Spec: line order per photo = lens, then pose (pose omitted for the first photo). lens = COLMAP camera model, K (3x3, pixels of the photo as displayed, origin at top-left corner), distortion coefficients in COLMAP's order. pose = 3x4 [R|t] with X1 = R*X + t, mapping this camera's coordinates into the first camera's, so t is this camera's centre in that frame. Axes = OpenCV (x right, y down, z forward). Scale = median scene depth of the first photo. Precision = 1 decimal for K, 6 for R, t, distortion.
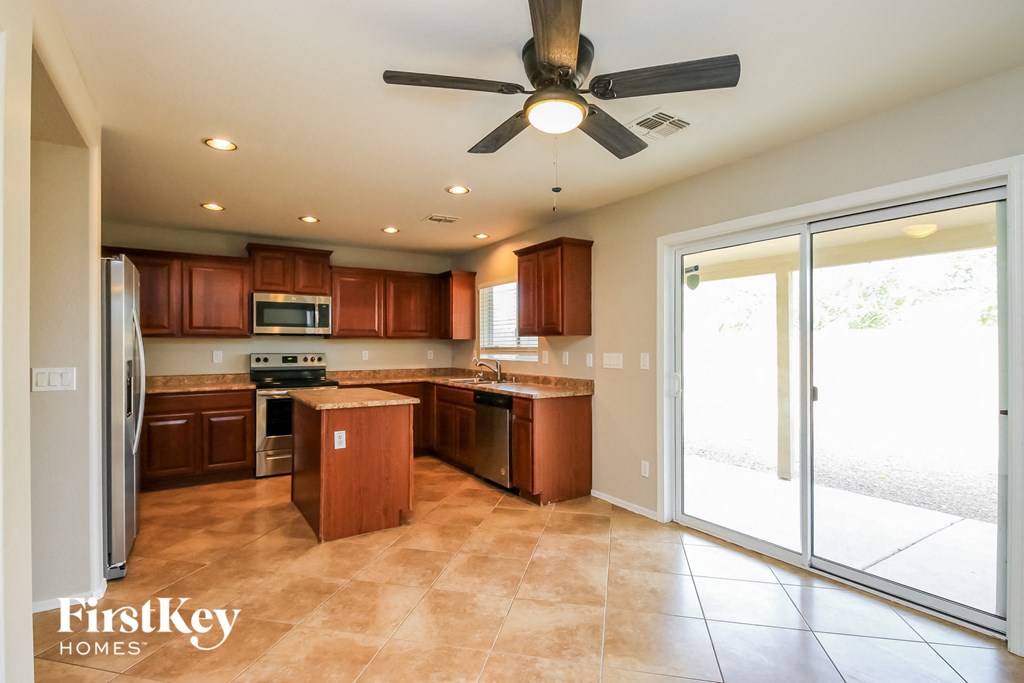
lens RADIAL K [[500.5, 0, 513.8], [0, 500.5, 346.5], [0, 0, 1]] dist [0.000716, -0.000058]
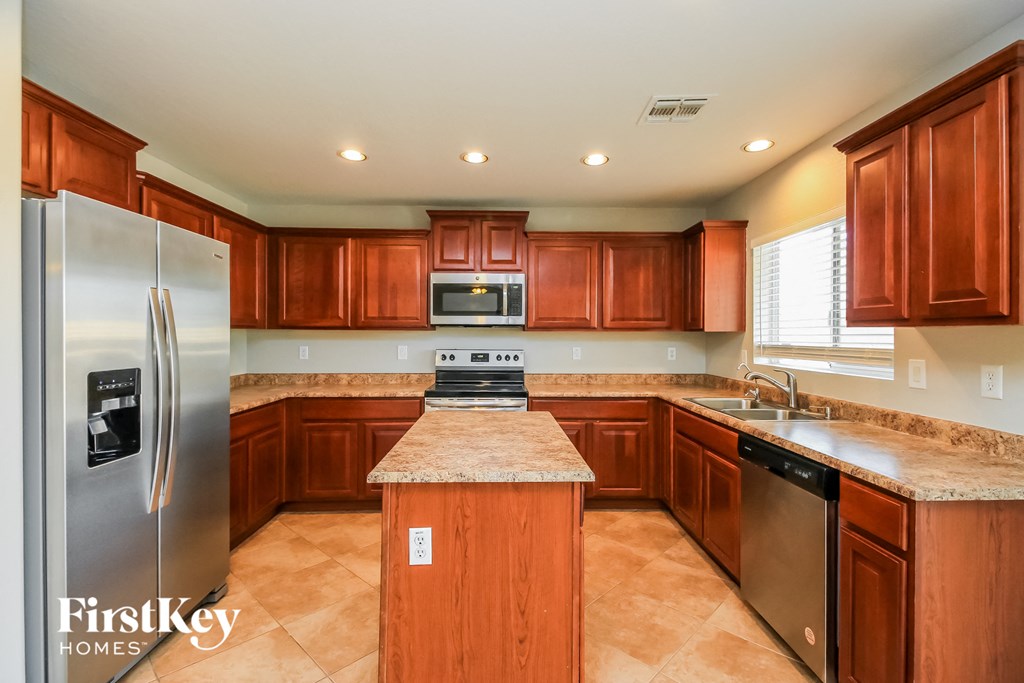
lens RADIAL K [[469.5, 0, 511.9], [0, 469.5, 334.3], [0, 0, 1]] dist [0.004772, -0.000992]
pose [[0.854238, 0.004330, -0.519864, -0.025793], [-0.005561, 0.999984, -0.000809, -0.010388], [0.519852, 0.003582, 0.854249, 0.421188]]
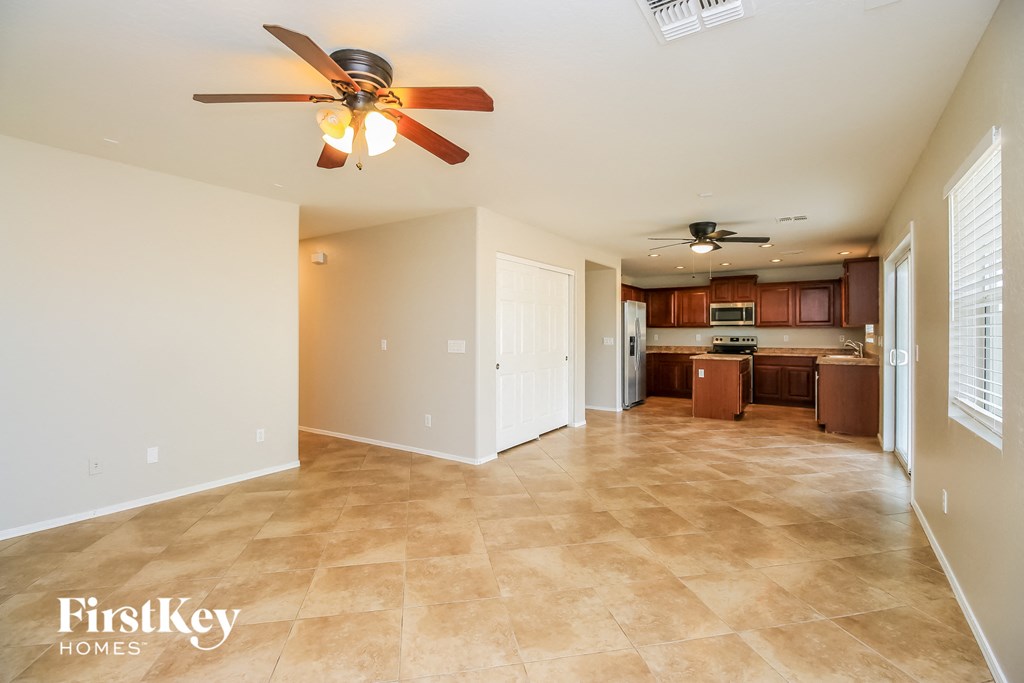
lens RADIAL K [[469.5, 0, 516.5], [0, 469.5, 337.2], [0, 0, 1]] dist [0.004772, -0.000992]
pose [[0.410864, 0.008976, -0.911652, 0.769619], [-0.004571, 0.999959, 0.007786, 0.008671], [0.911685, 0.000968, 0.410889, -0.382031]]
